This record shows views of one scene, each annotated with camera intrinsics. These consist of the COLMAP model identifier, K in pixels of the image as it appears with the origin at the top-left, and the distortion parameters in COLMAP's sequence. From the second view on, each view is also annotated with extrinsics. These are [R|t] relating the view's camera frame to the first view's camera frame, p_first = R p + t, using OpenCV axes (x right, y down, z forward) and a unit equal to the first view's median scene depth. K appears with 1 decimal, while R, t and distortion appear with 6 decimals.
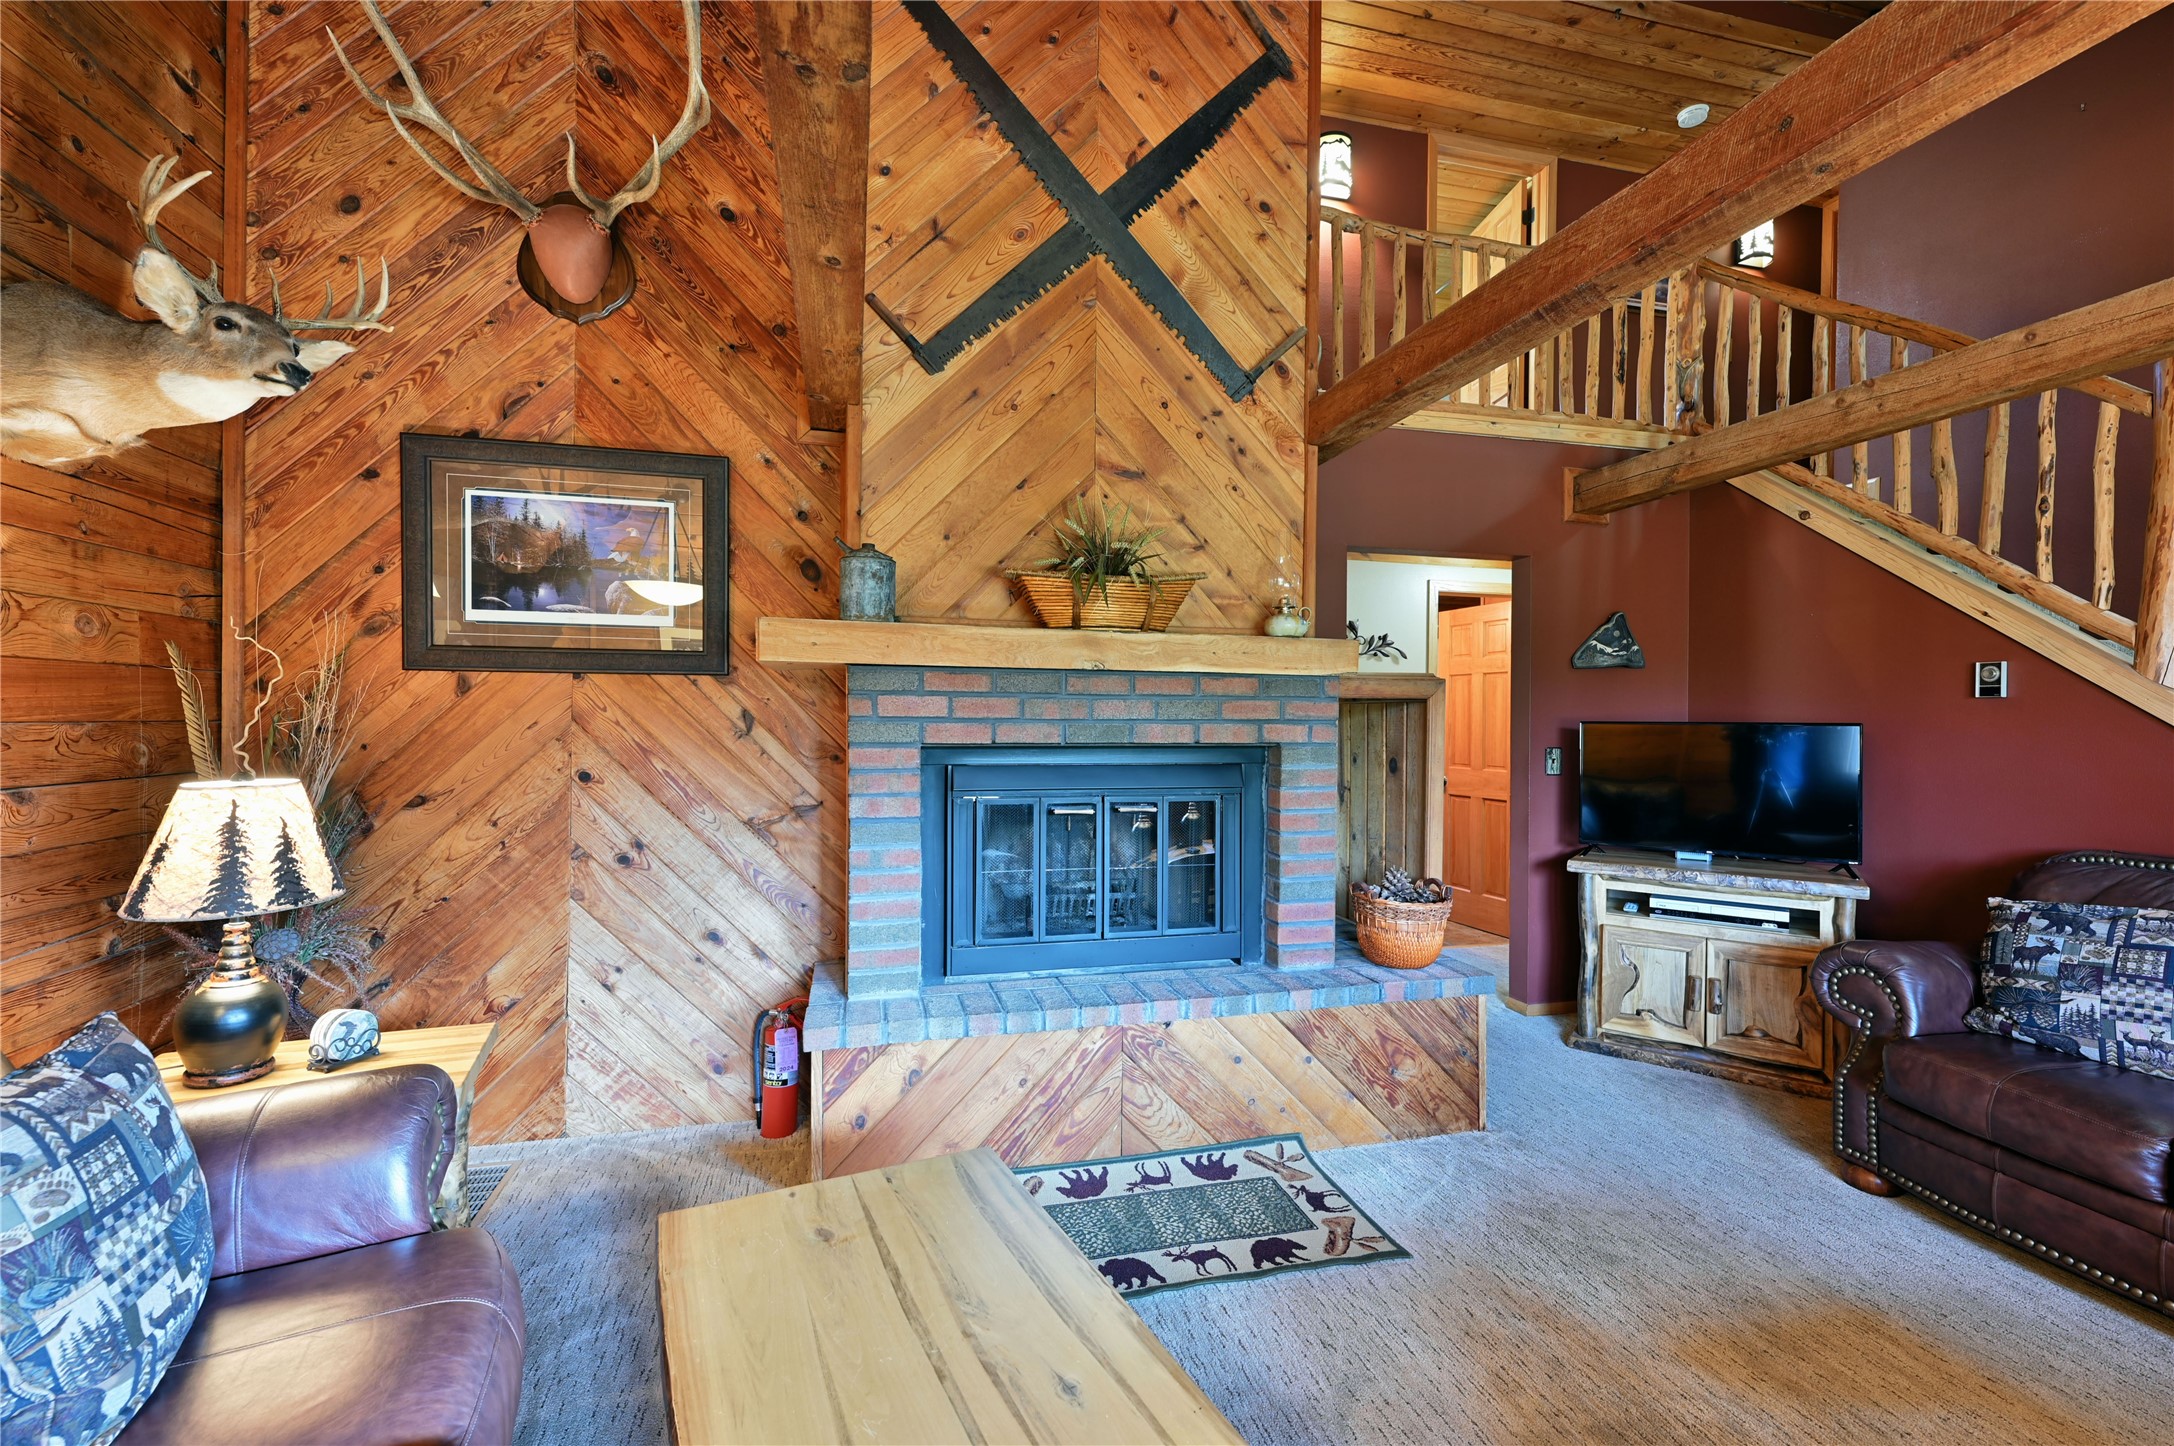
lens RADIAL K [[916.5, 0, 1085.0], [0, 916.5, 717.1], [0, 0, 1]] dist [0.011703, -0.000860]
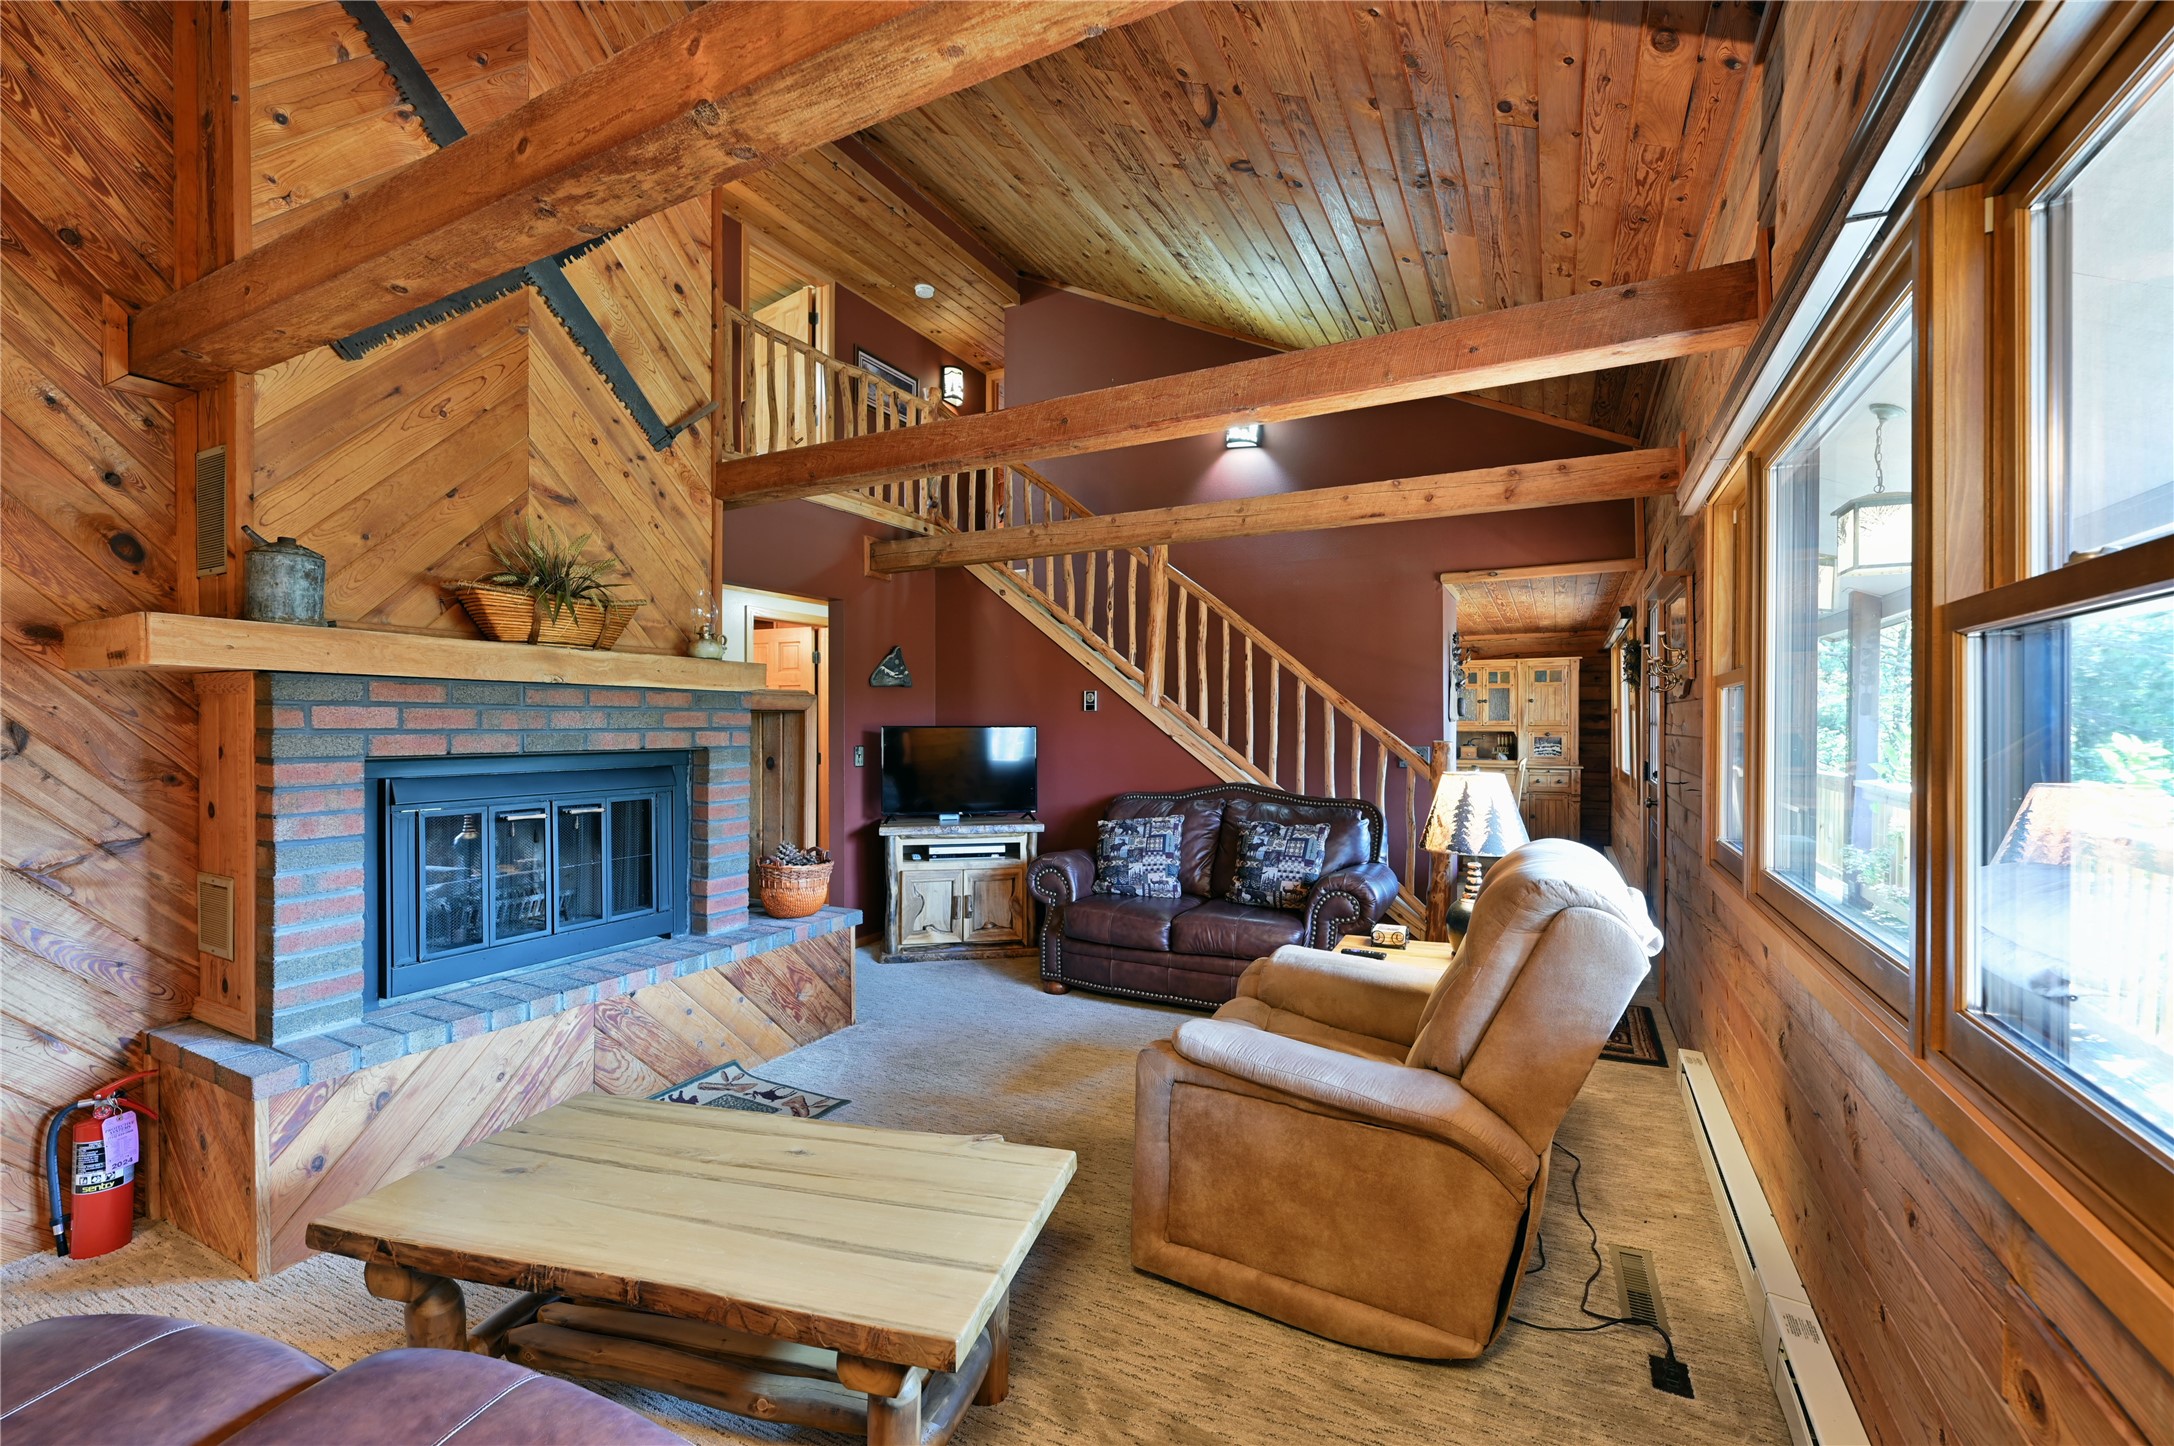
lens RADIAL K [[916.5, 0, 1085.0], [0, 916.5, 717.1], [0, 0, 1]] dist [0.011703, -0.000860]
pose [[0.669596, -0.001329, 0.742724, -0.349494], [0.003467, 0.999993, -0.001336, -0.007516], [-0.742717, 0.003470, 0.669596, -0.174871]]
